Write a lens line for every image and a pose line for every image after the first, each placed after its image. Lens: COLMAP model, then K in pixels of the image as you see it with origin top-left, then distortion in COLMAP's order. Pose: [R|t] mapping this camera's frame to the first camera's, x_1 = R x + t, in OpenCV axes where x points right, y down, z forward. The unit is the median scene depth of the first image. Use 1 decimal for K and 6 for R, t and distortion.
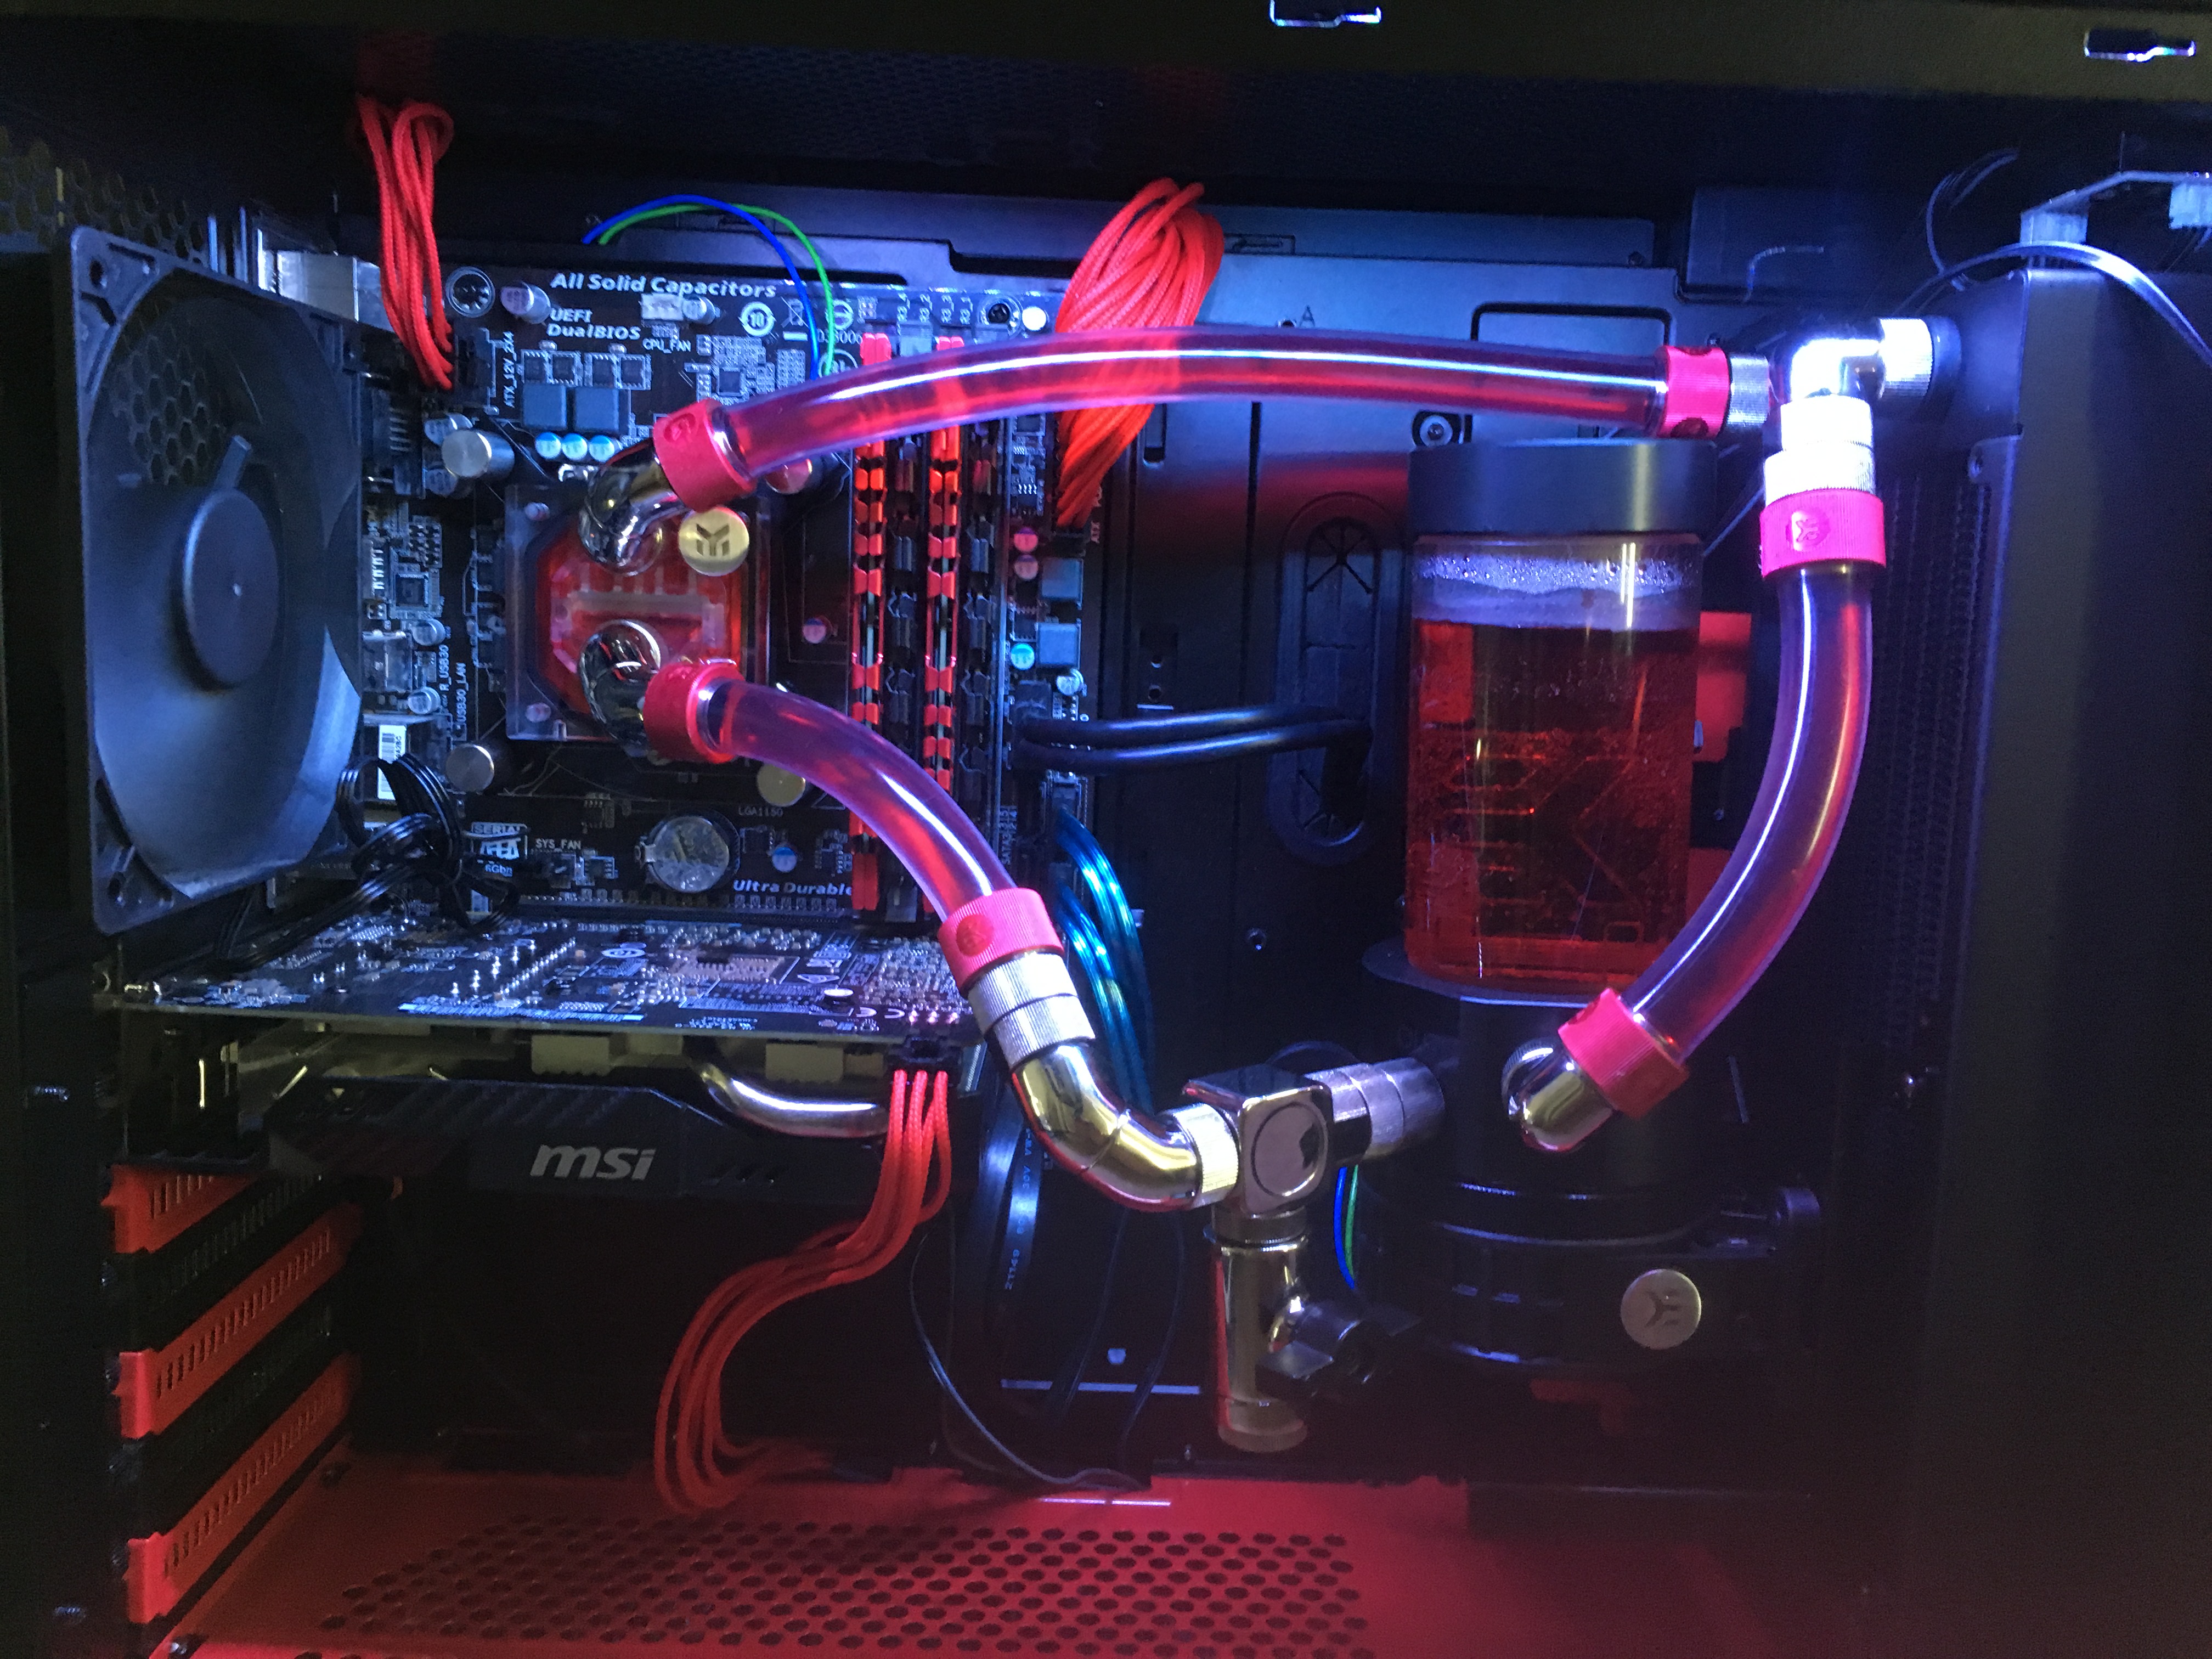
lens RADIAL K [[1852.4, 0, 1106.0], [0, 1852.4, 829.5], [0, 0, 1]] dist [-0.004824, -0.014563]
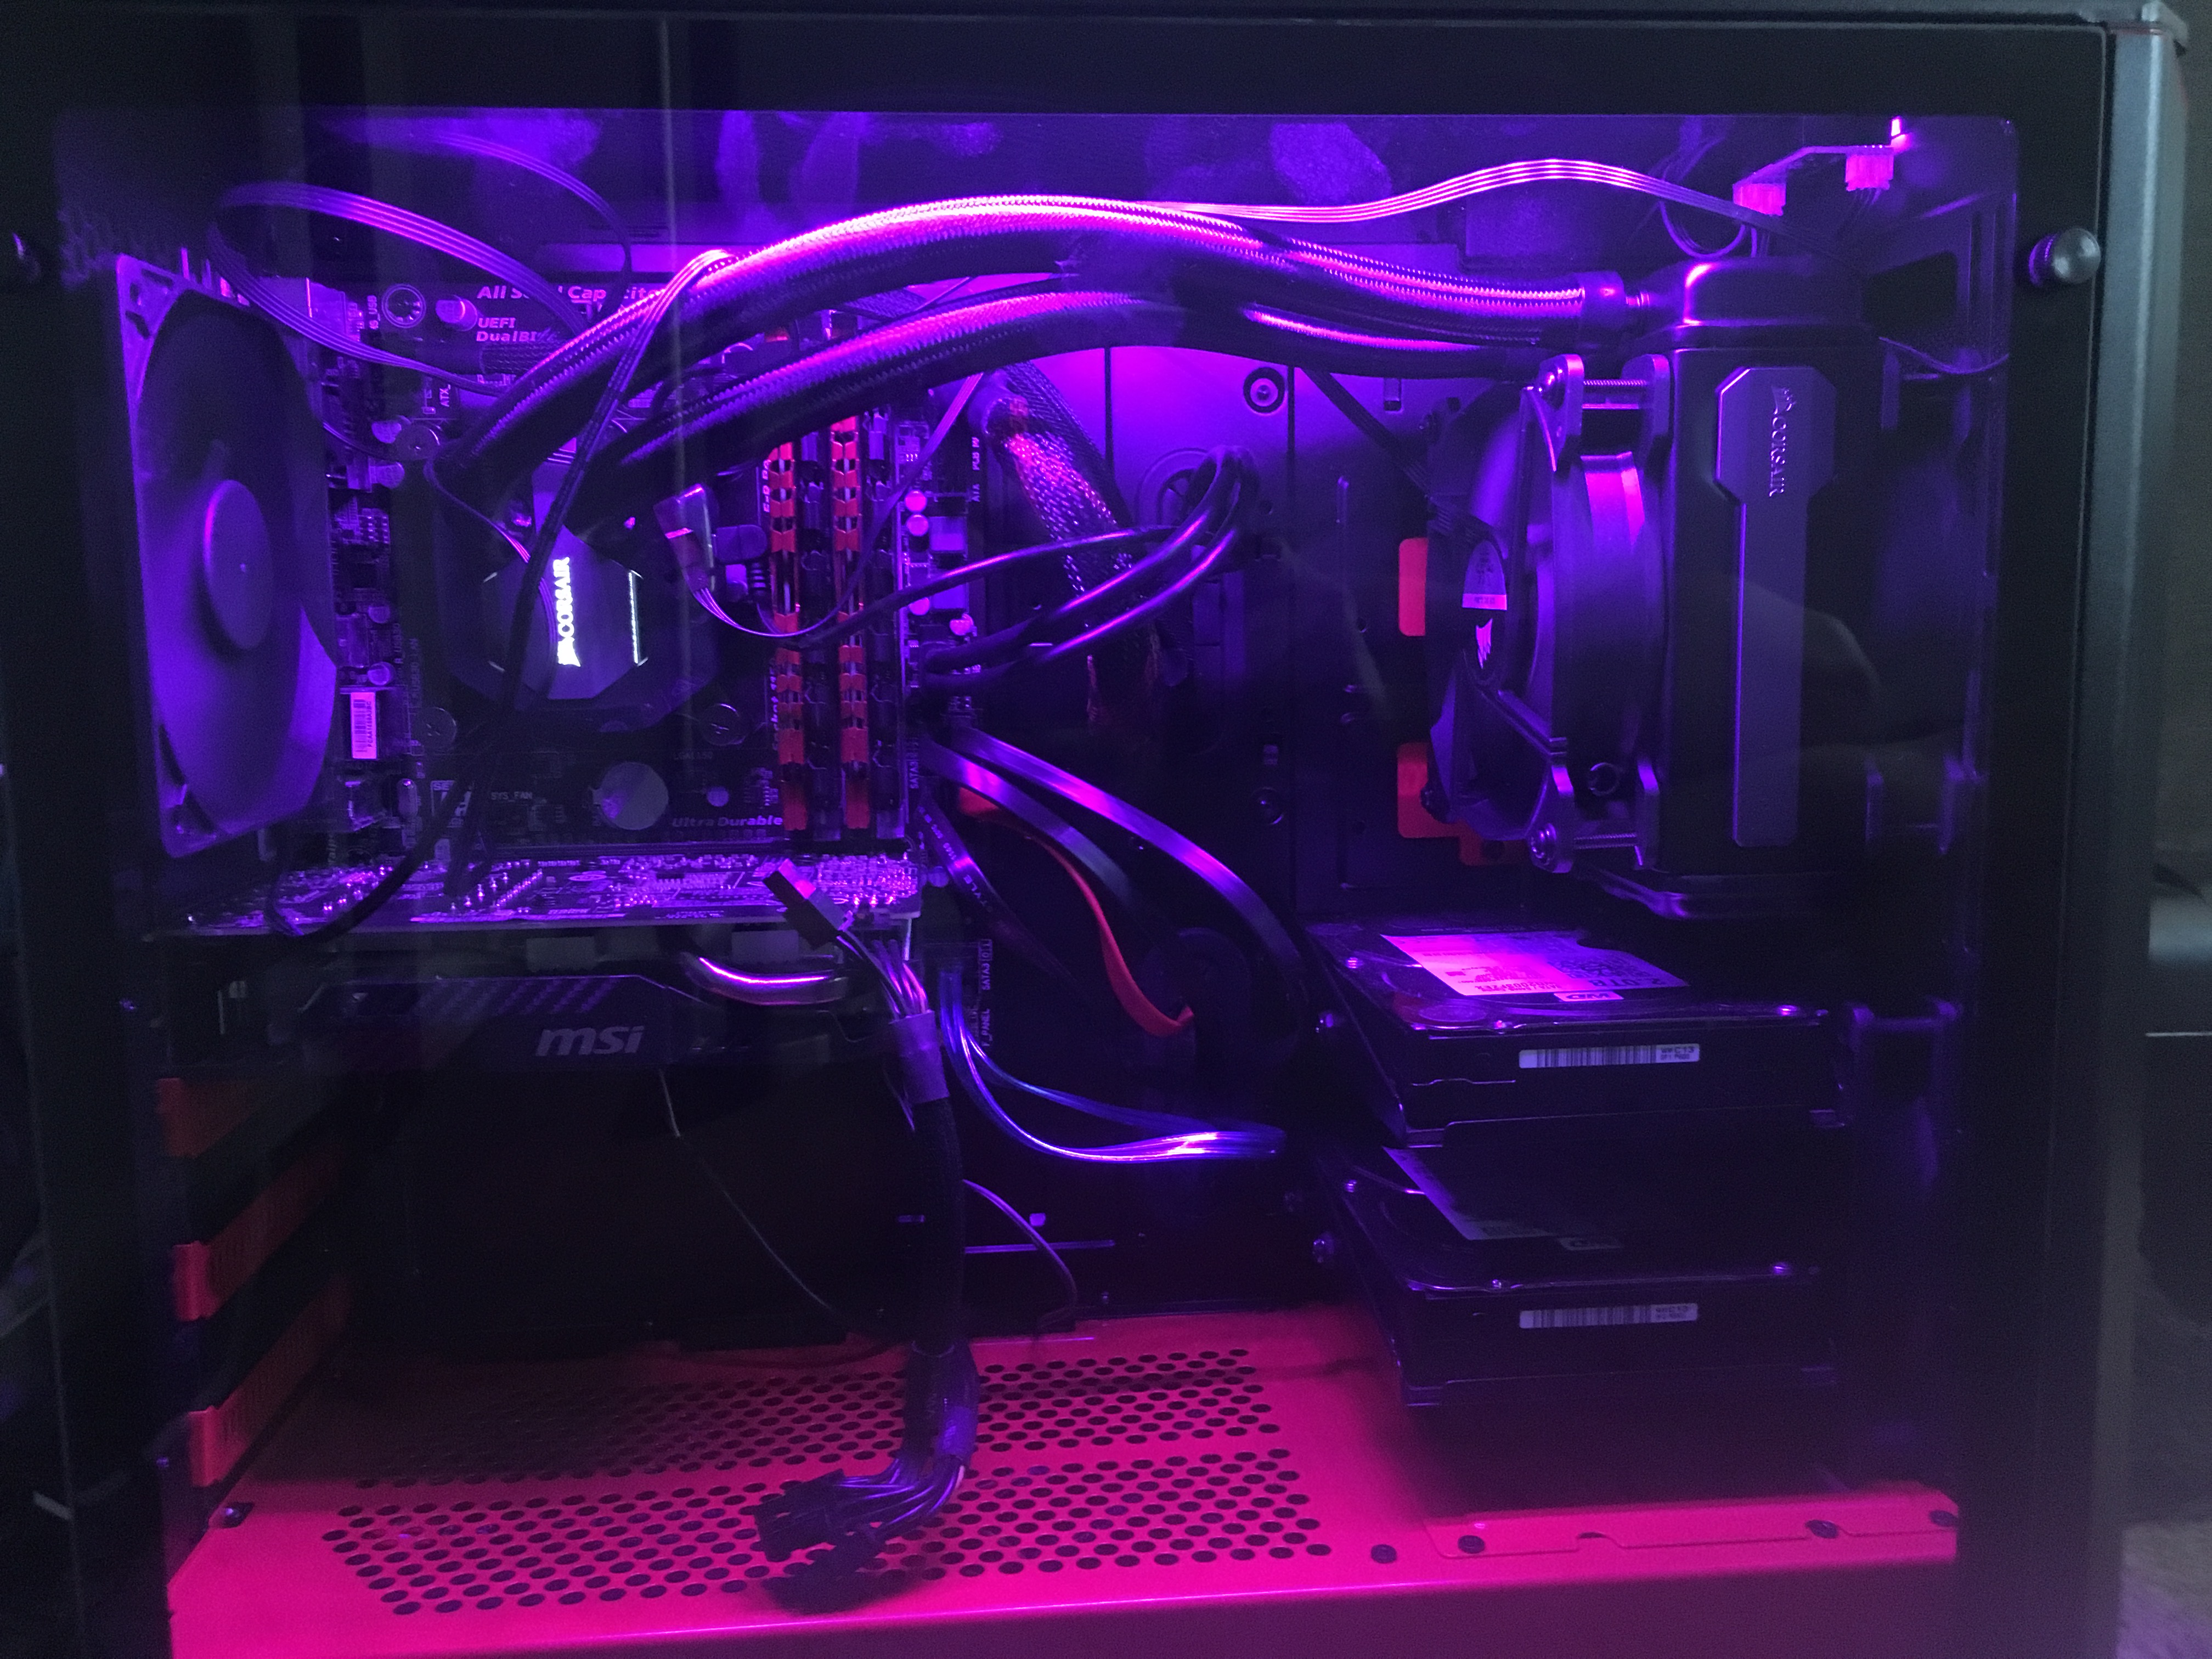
lens RADIAL K [[1852.4, 0, 1106.0], [0, 1852.4, 829.5], [0, 0, 1]] dist [-0.004824, -0.014563]
pose [[0.994875, -0.064094, 0.078203, -0.028478], [0.064218, 0.997935, 0.000929, 0.052270], [-0.078101, 0.004098, 0.996937, -0.149130]]
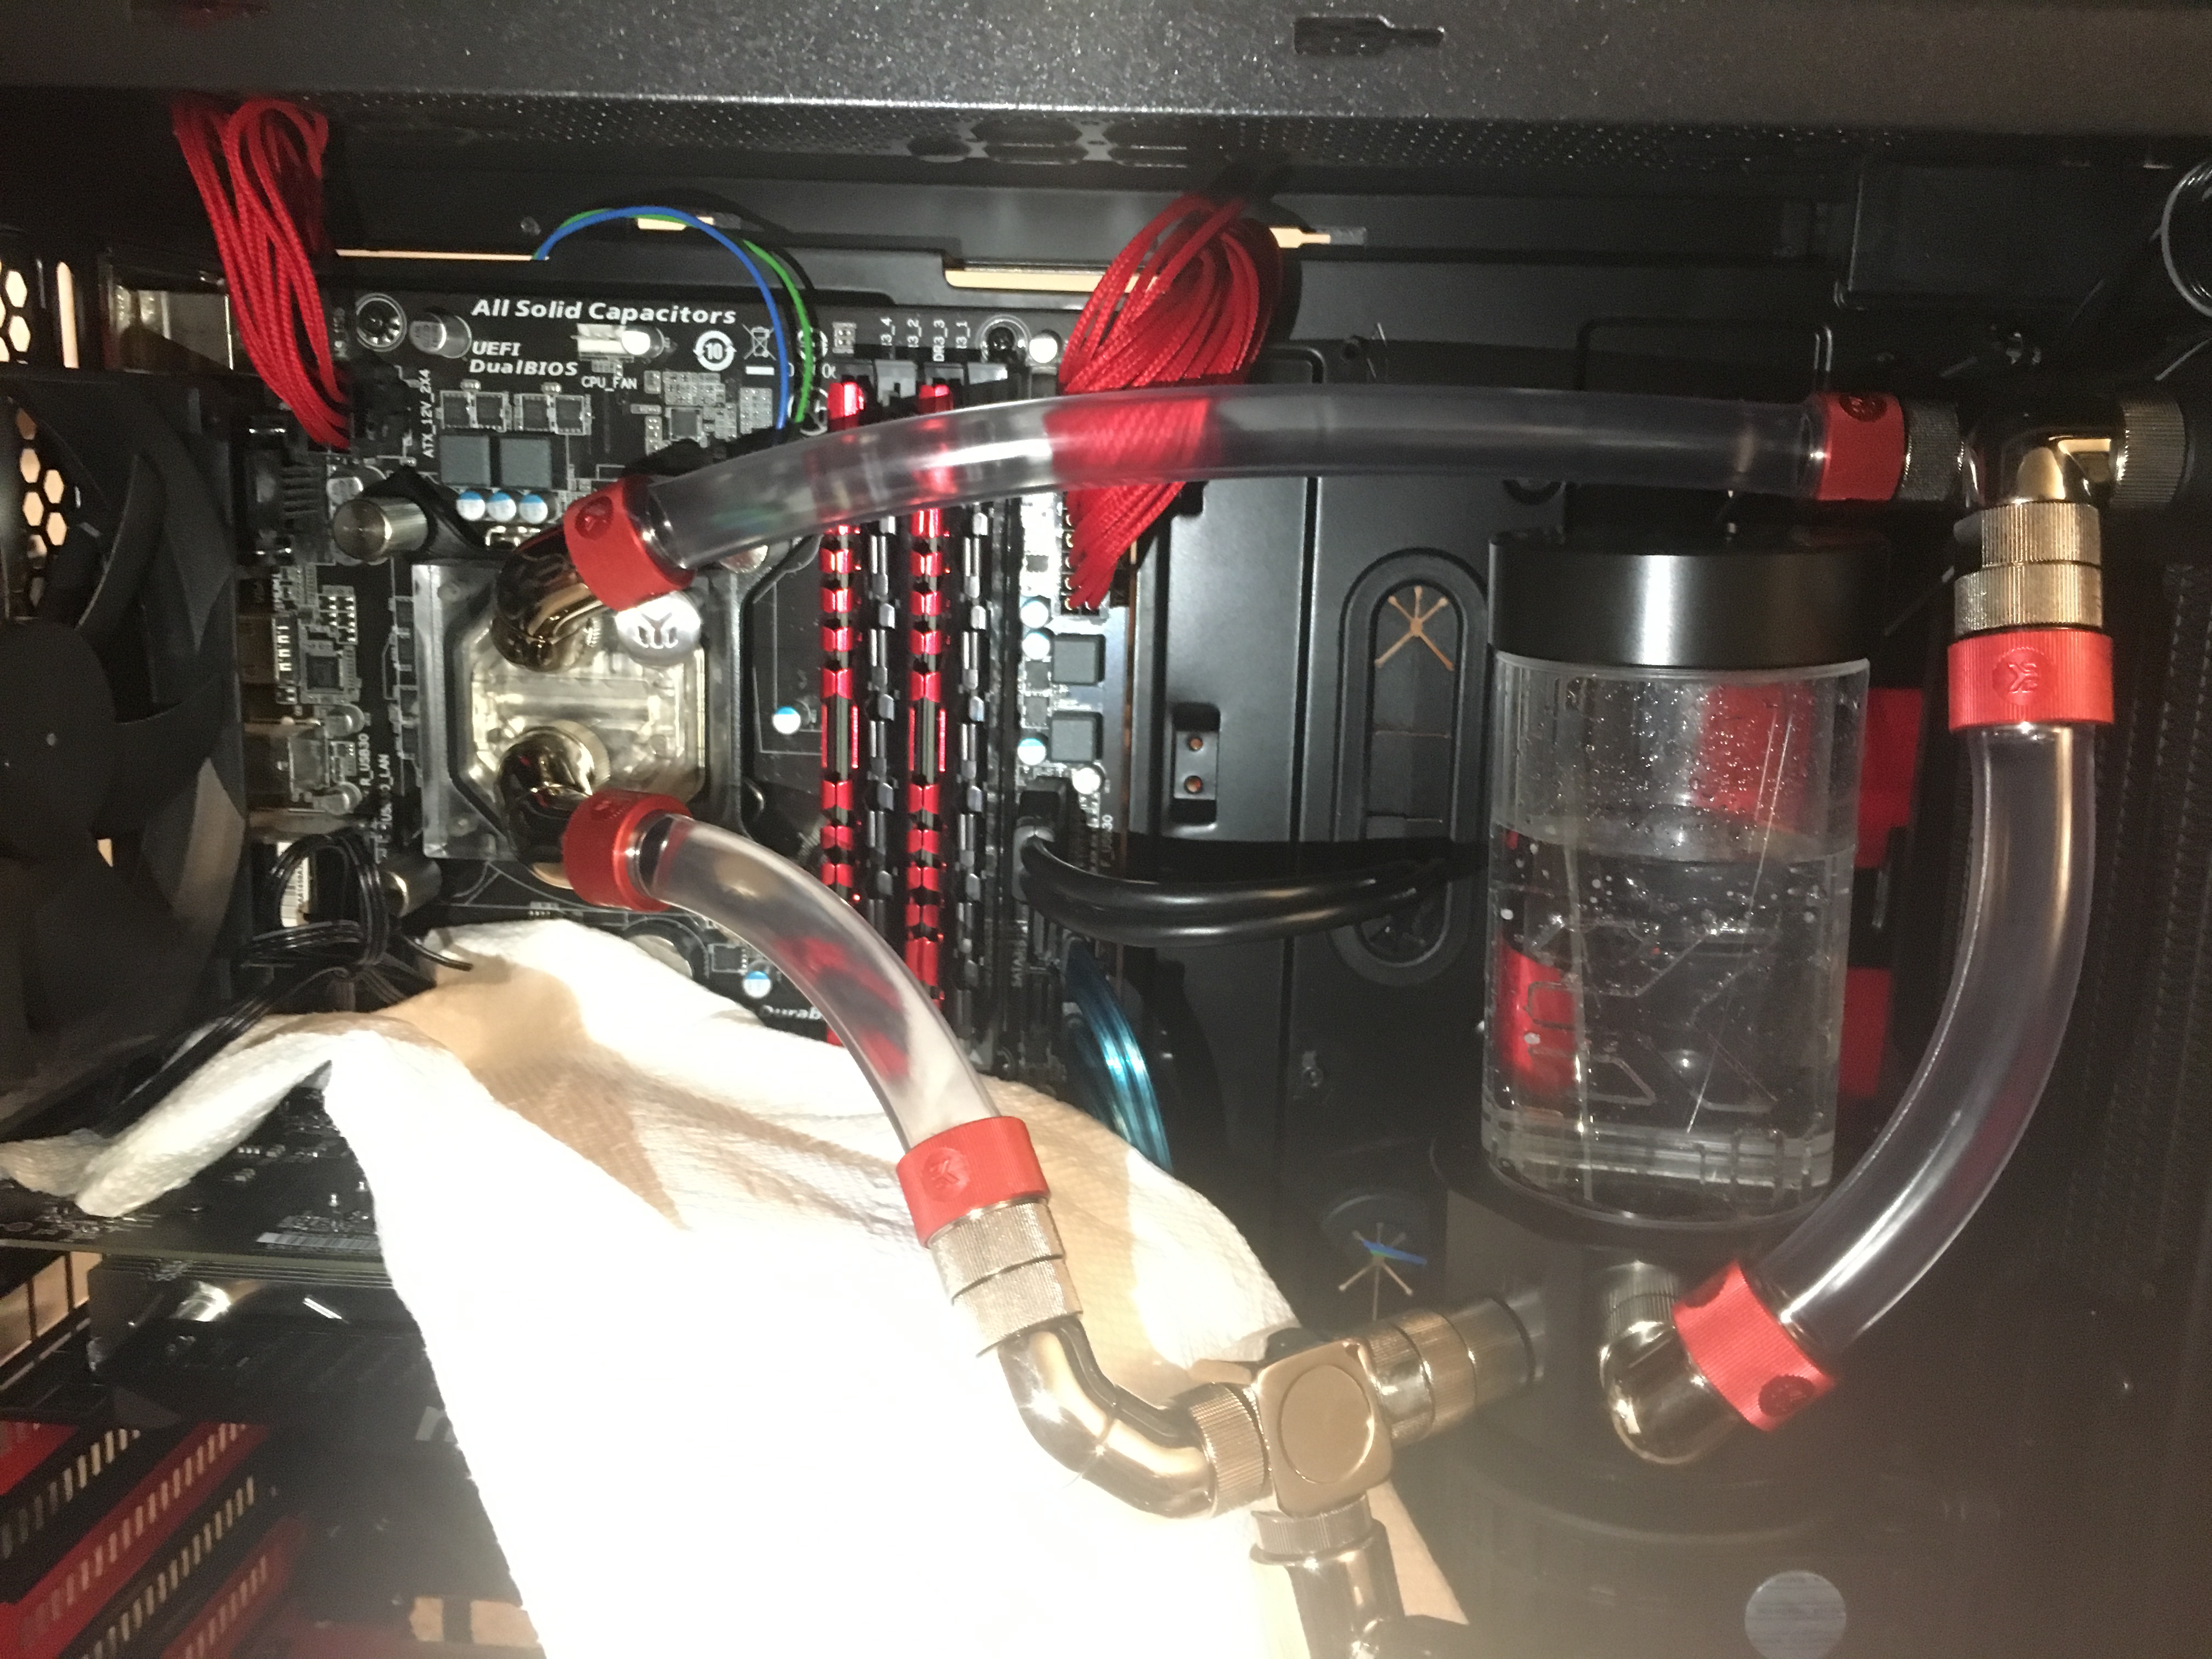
lens RADIAL K [[1852.4, 0, 1106.0], [0, 1852.4, 829.5], [0, 0, 1]] dist [-0.004824, -0.014563]
pose [[0.998319, 0.005456, -0.057694, 0.038001], [-0.002283, 0.998488, 0.054929, -0.106229], [0.057906, -0.054705, 0.996822, 0.164307]]
